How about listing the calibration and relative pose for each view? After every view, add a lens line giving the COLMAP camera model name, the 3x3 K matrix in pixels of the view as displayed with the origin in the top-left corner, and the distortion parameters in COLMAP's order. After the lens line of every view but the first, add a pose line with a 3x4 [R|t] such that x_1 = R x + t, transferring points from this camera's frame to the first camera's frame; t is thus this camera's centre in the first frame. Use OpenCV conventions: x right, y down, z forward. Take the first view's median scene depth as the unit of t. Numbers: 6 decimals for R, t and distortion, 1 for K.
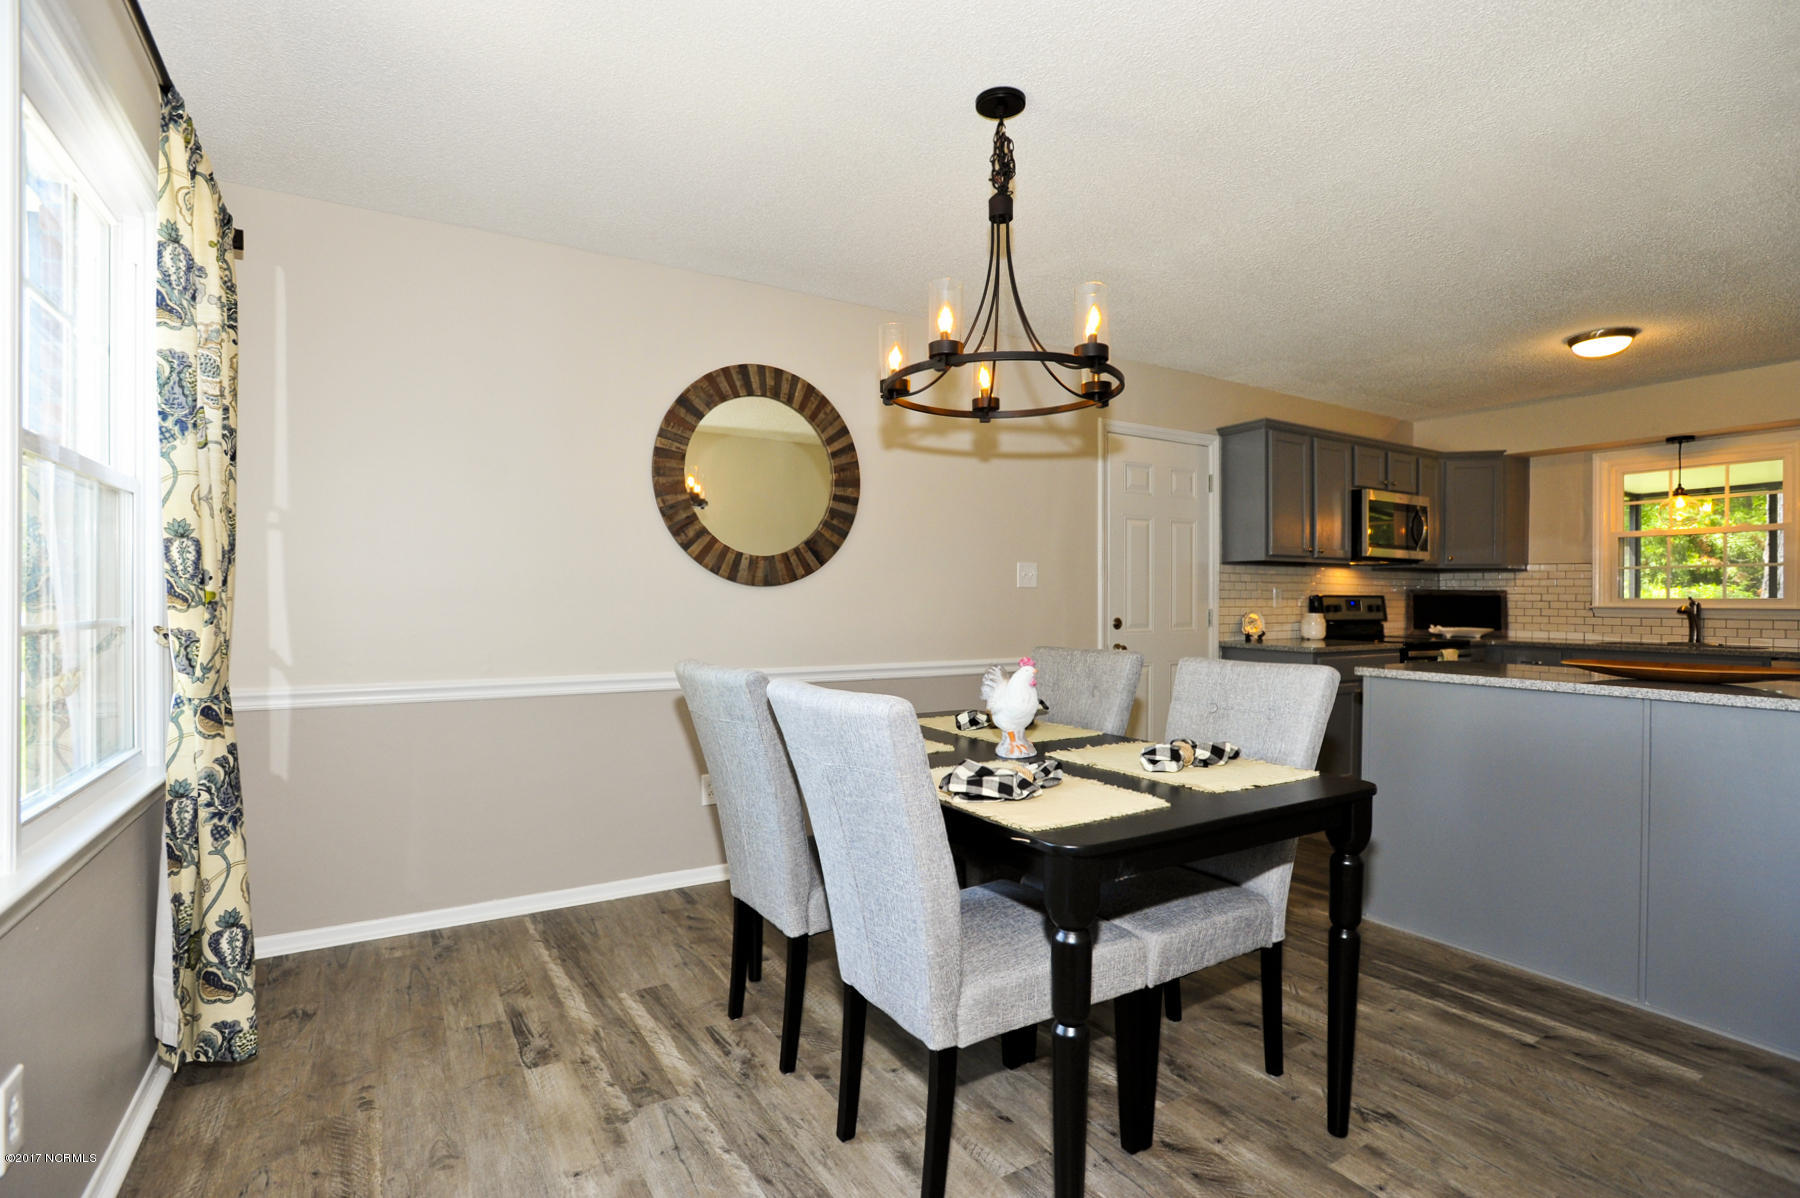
lens RADIAL K [[887.1, 0, 894.4], [0, 887.1, 597.0], [0, 0, 1]] dist [-0.048870, 0.021275]
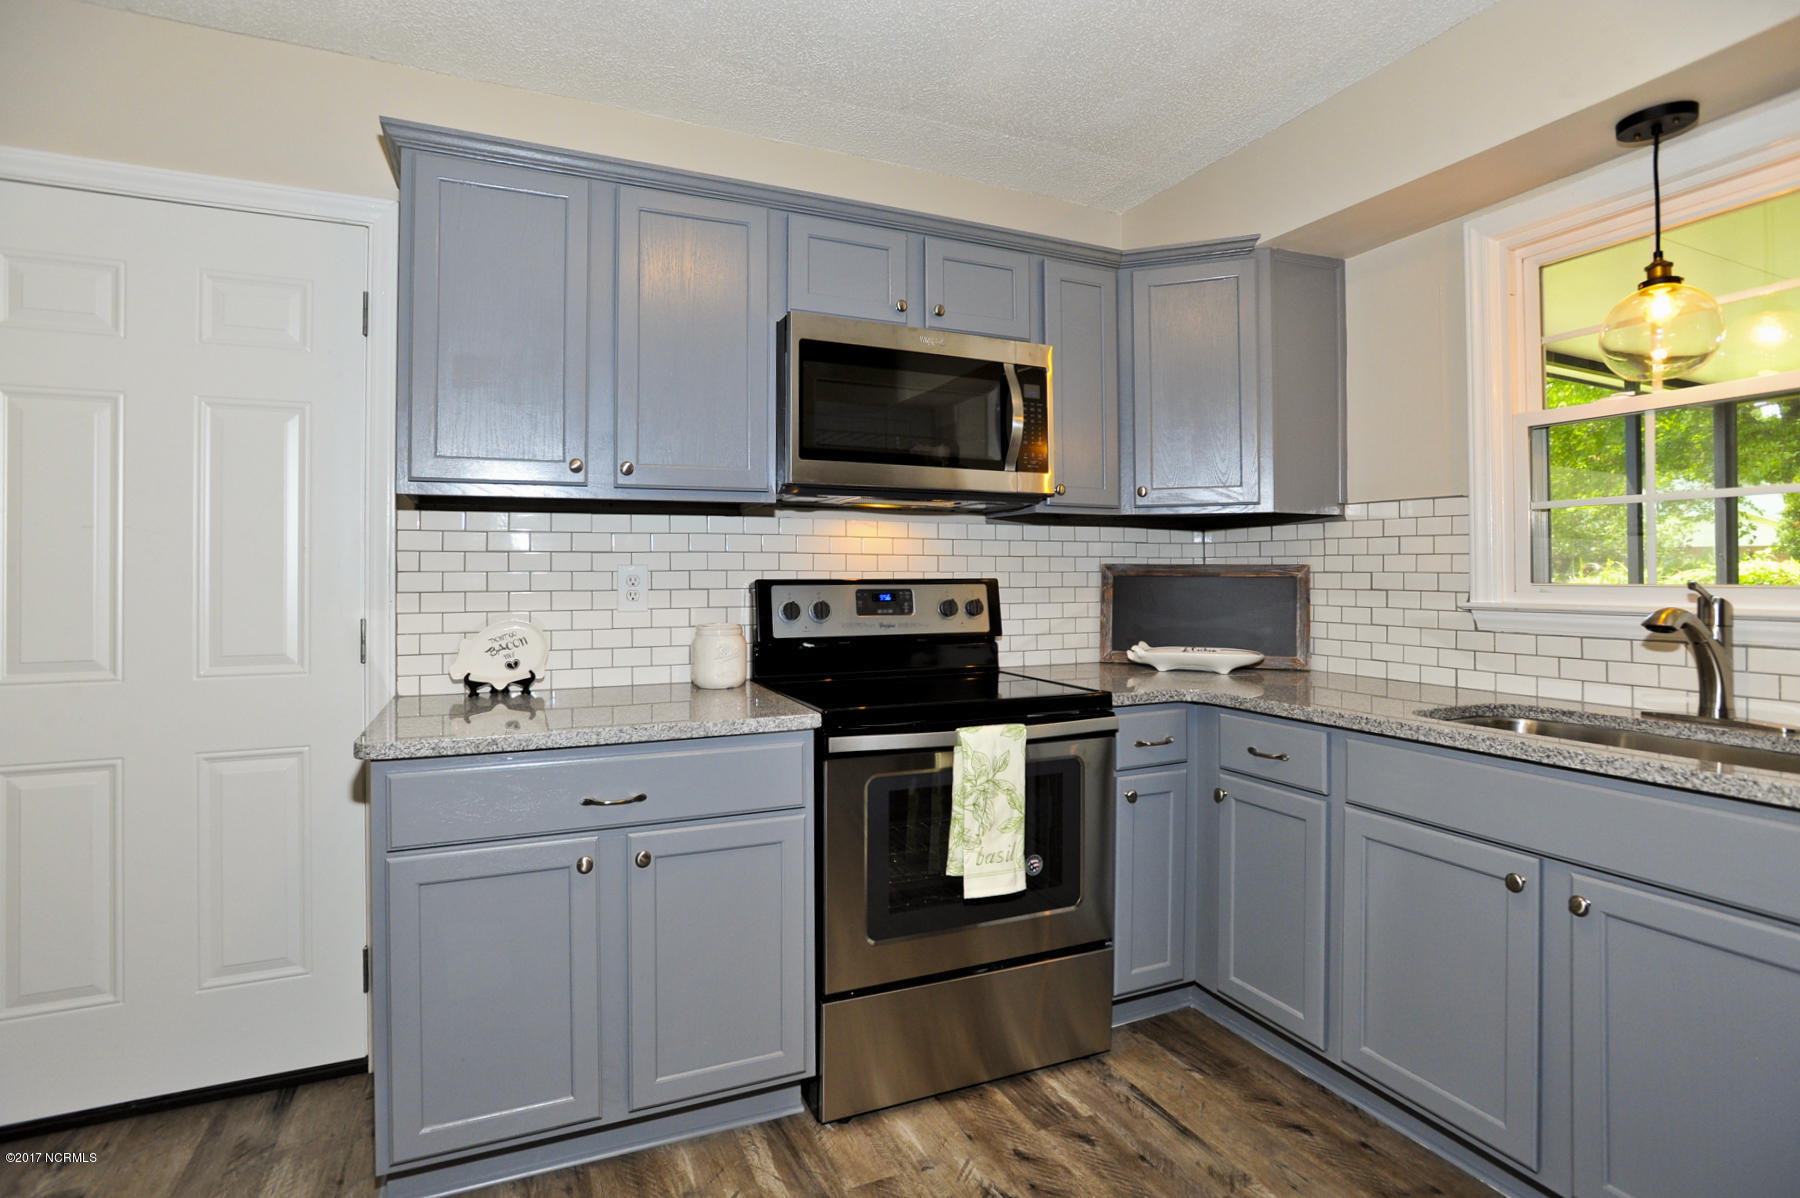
lens RADIAL K [[887.1, 0, 913.6], [0, 887.1, 570.2], [0, 0, 1]] dist [-0.048870, 0.021275]
pose [[0.994166, -0.007216, -0.107616, 0.582689], [0.006437, 0.999950, -0.007590, -0.003057], [0.107666, 0.006853, 0.994164, 0.563957]]
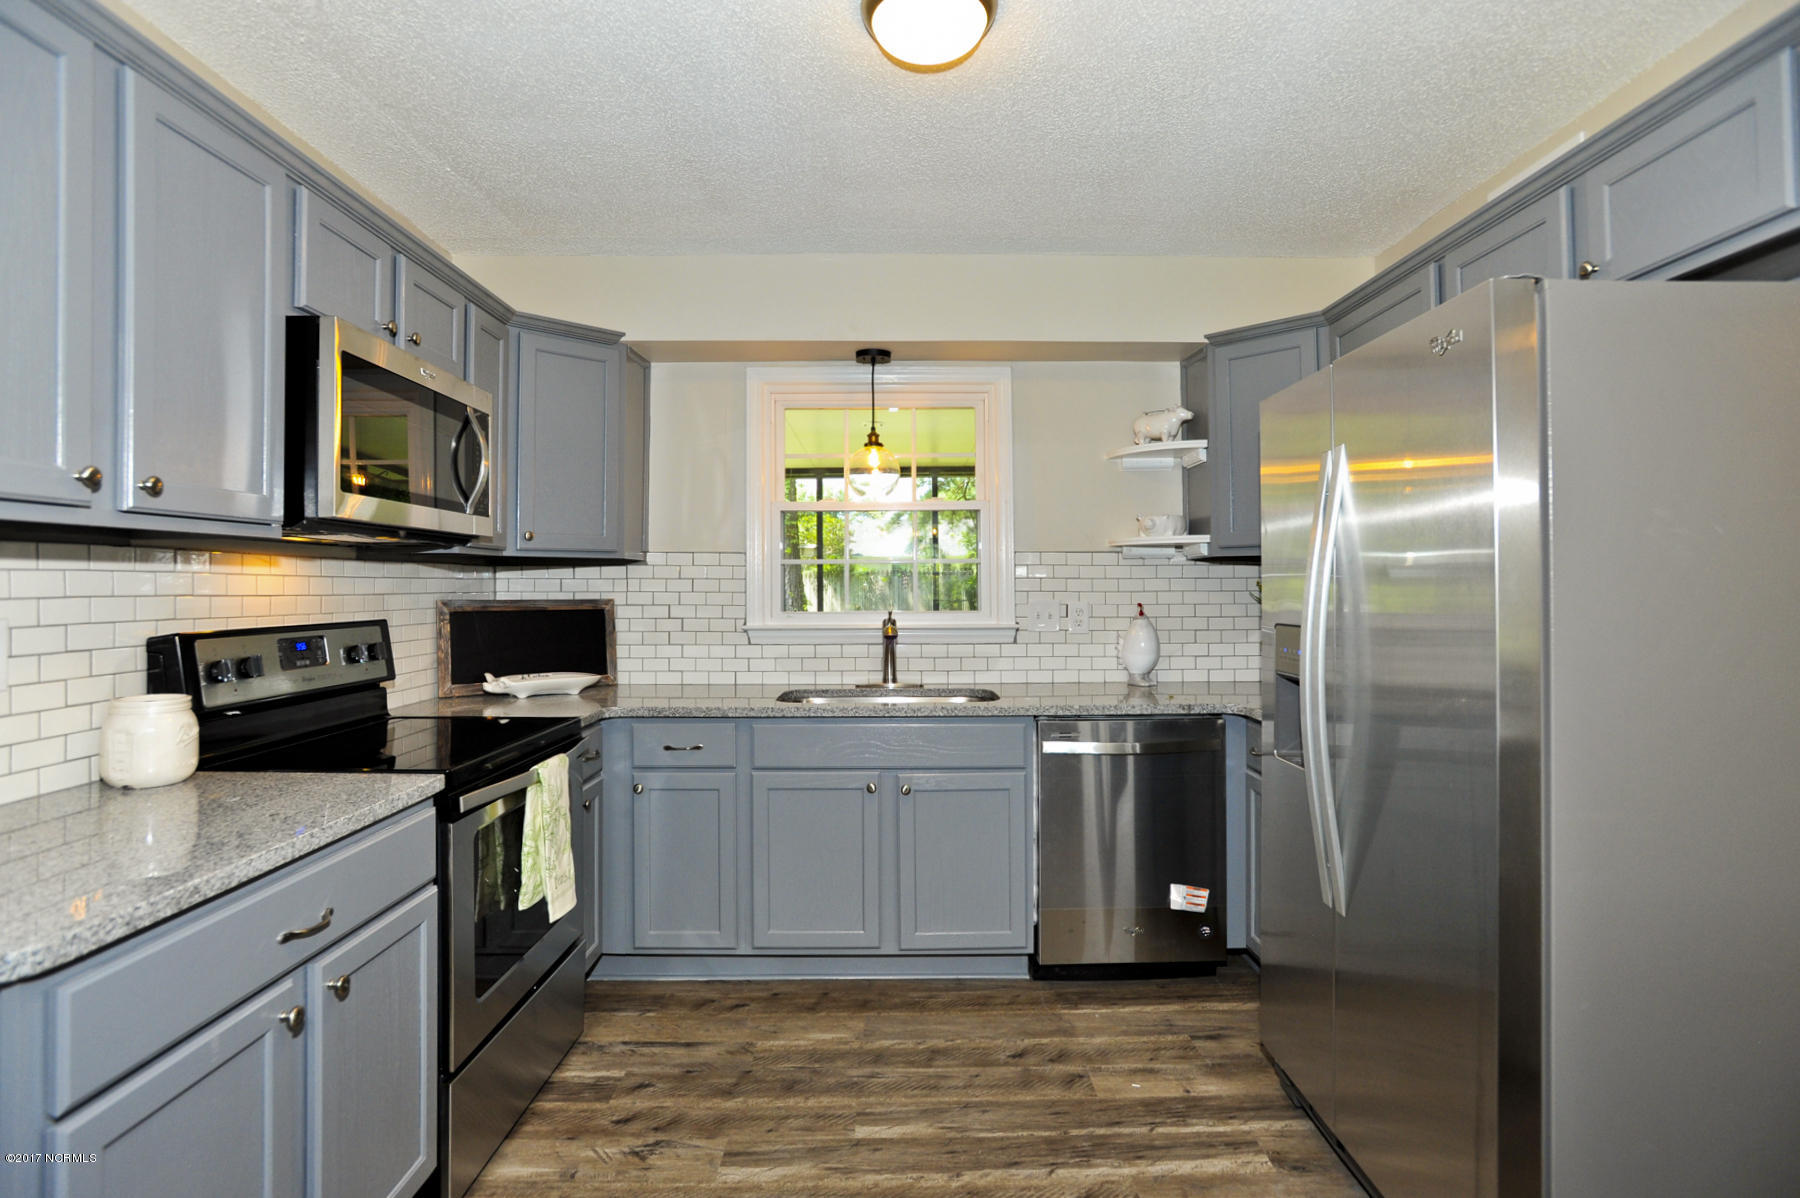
lens RADIAL K [[887.1, 0, 890.6], [0, 887.1, 581.5], [0, 0, 1]] dist [-0.048870, 0.021275]
pose [[0.513852, -0.003686, 0.857871, 0.334738], [0.008015, 0.999968, -0.000504, -0.018083], [-0.857841, 0.007135, 0.513865, 0.597004]]
